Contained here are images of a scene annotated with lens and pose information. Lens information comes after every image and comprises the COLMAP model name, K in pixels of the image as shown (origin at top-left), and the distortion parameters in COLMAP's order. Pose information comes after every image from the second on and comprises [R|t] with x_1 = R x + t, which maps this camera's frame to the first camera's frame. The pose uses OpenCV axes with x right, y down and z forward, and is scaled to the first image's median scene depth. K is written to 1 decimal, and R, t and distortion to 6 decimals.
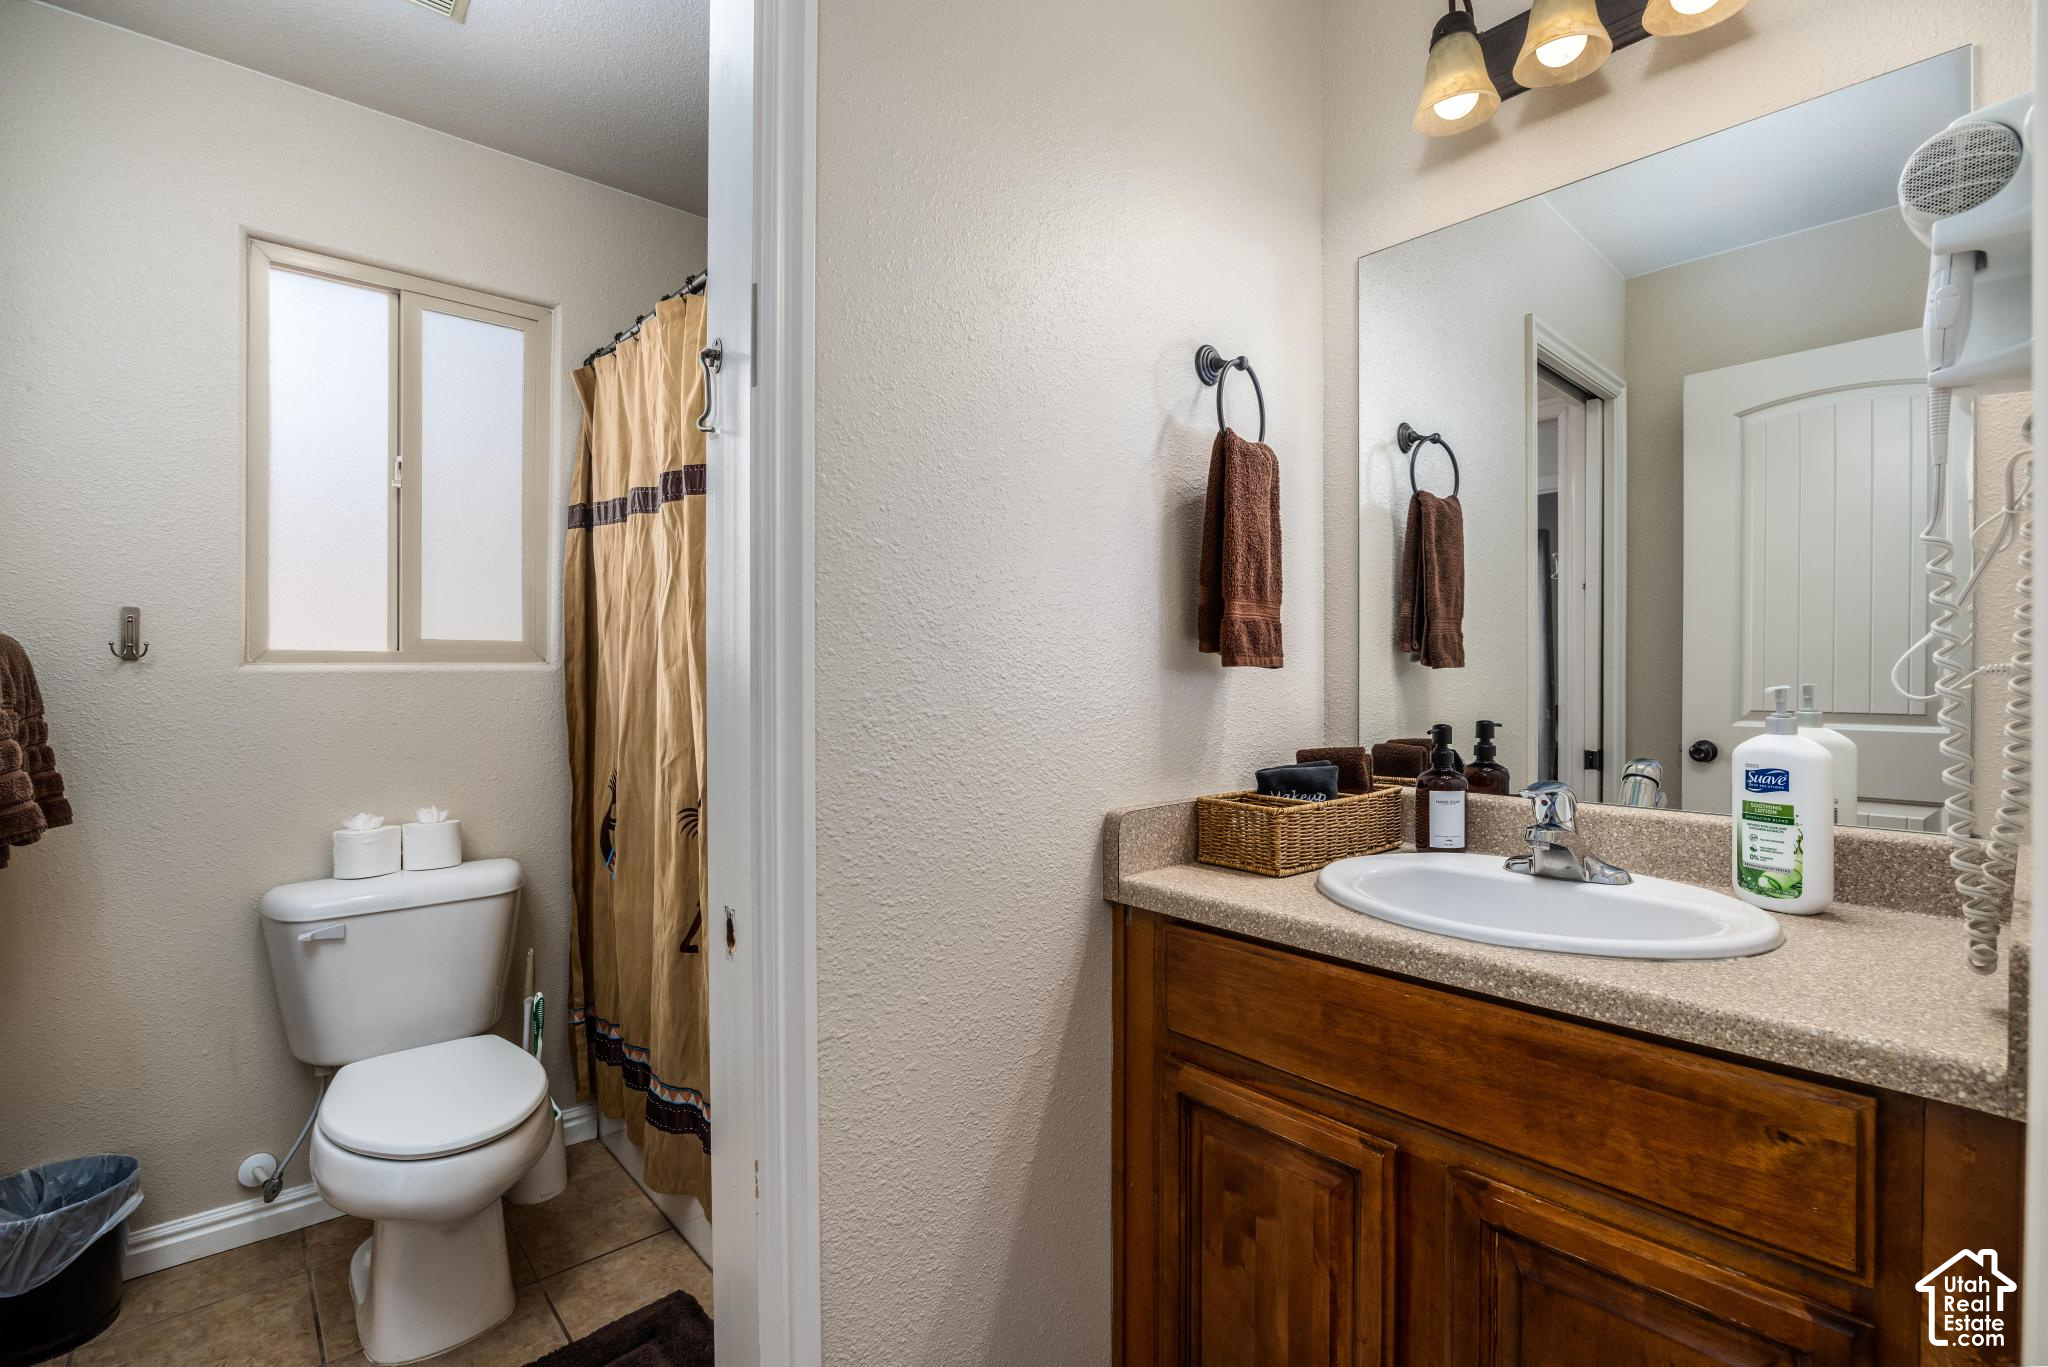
lens RADIAL K [[949.5, 0, 1025.4], [0, 949.5, 684.2], [0, 0, 1]] dist [-0.015248, -0.000787]
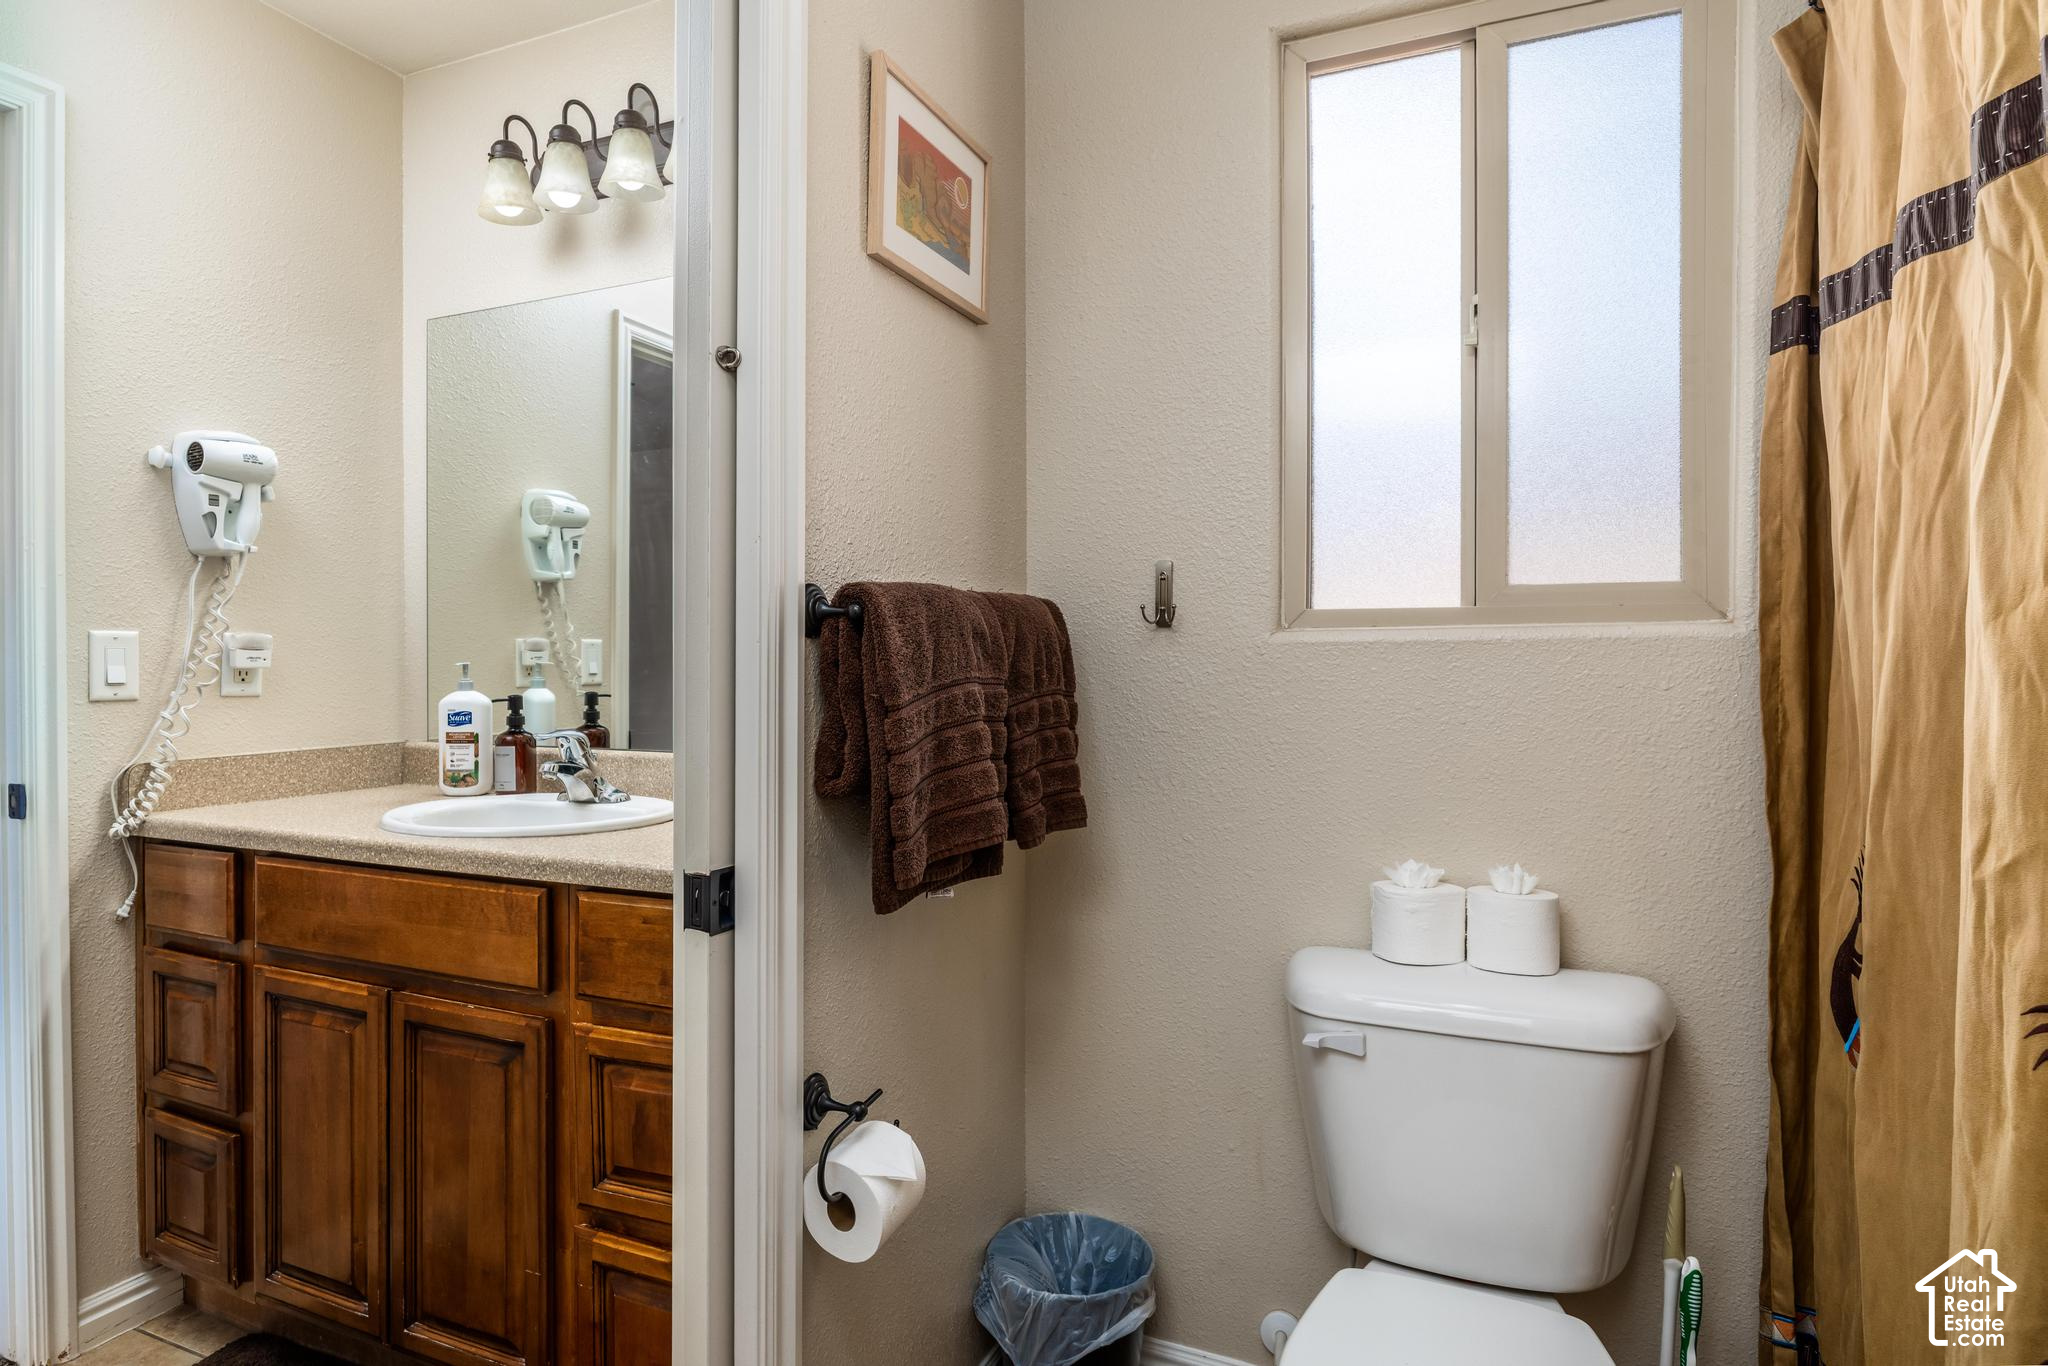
lens RADIAL K [[1125.8, 0, 991.5], [0, 1125.8, 657.5], [0, 0, 1]] dist [-0.009512, 0.000914]
pose [[0.429121, 0.001128, -0.903246, -0.129434], [-0.006900, 0.999974, -0.002029, 0.002532], [0.903220, 0.007103, 0.429118, 0.394170]]
